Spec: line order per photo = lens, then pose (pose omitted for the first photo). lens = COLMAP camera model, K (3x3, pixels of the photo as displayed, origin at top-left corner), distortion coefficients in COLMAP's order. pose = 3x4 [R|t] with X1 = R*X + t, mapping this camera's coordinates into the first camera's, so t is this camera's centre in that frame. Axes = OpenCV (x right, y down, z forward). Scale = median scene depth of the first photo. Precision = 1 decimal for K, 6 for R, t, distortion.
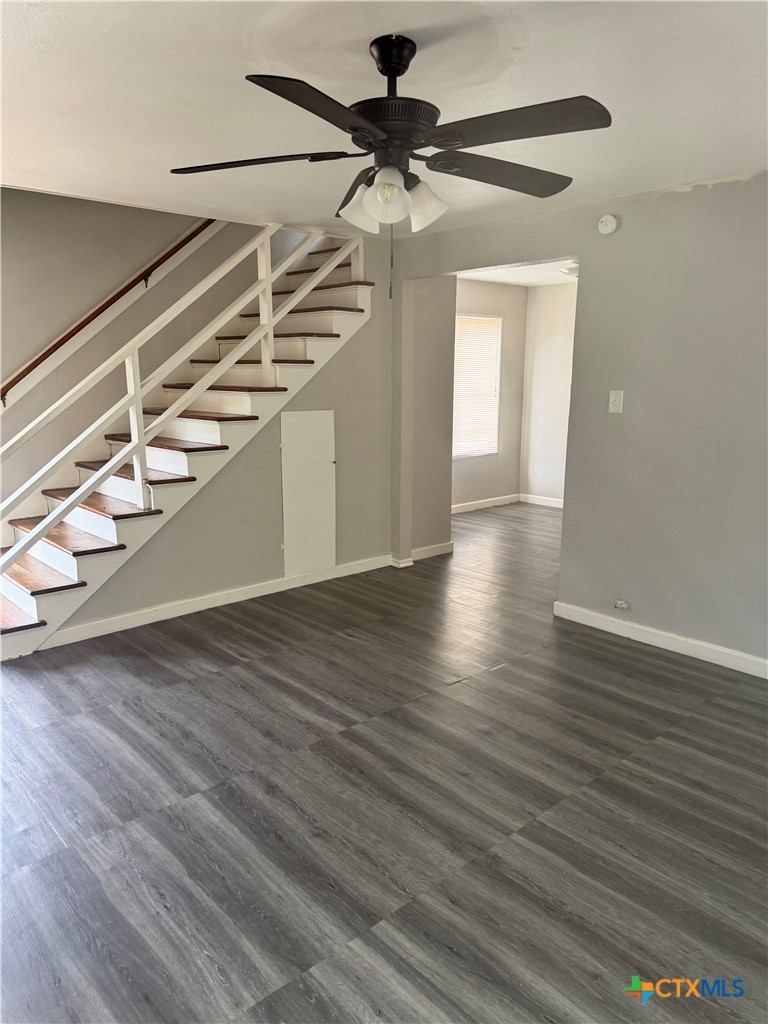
lens RADIAL K [[728.8, 0, 384.5], [0, 728.8, 520.7], [0, 0, 1]] dist [0.027754, -0.007303]
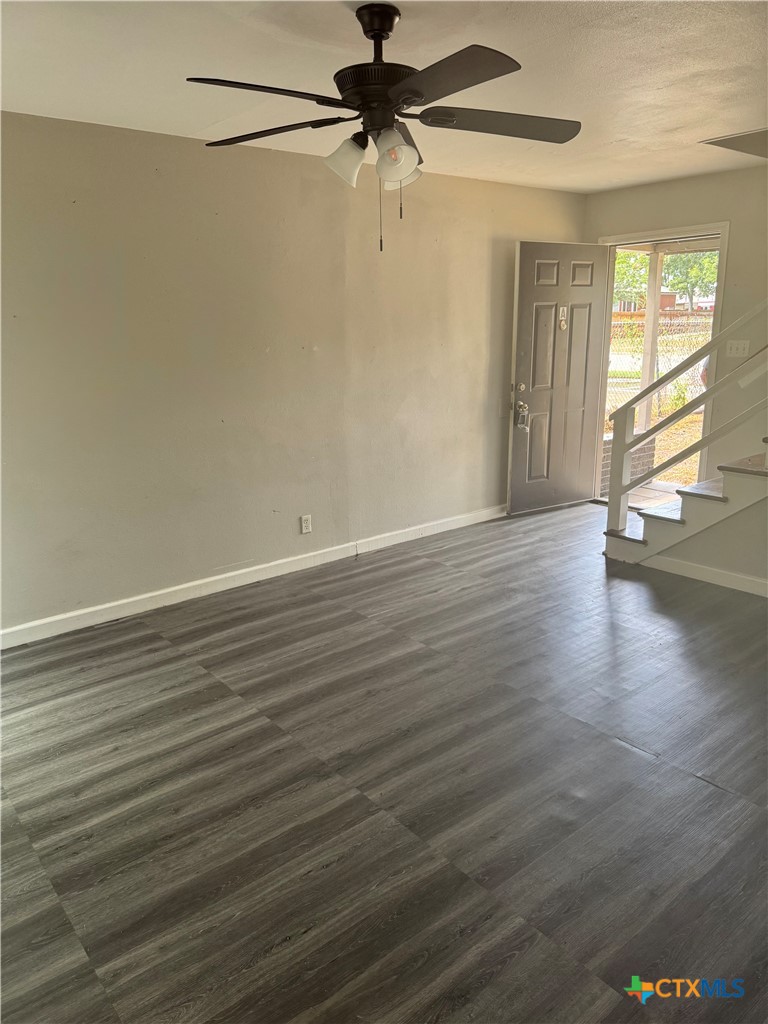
lens RADIAL K [[728.8, 0, 383.6], [0, 728.8, 506.5], [0, 0, 1]] dist [0.027754, -0.007303]
pose [[-0.045014, 0.247956, -0.967725, 1.145586], [-0.198117, 0.947251, 0.251925, -0.212840], [0.979144, 0.203063, 0.006485, 1.049616]]
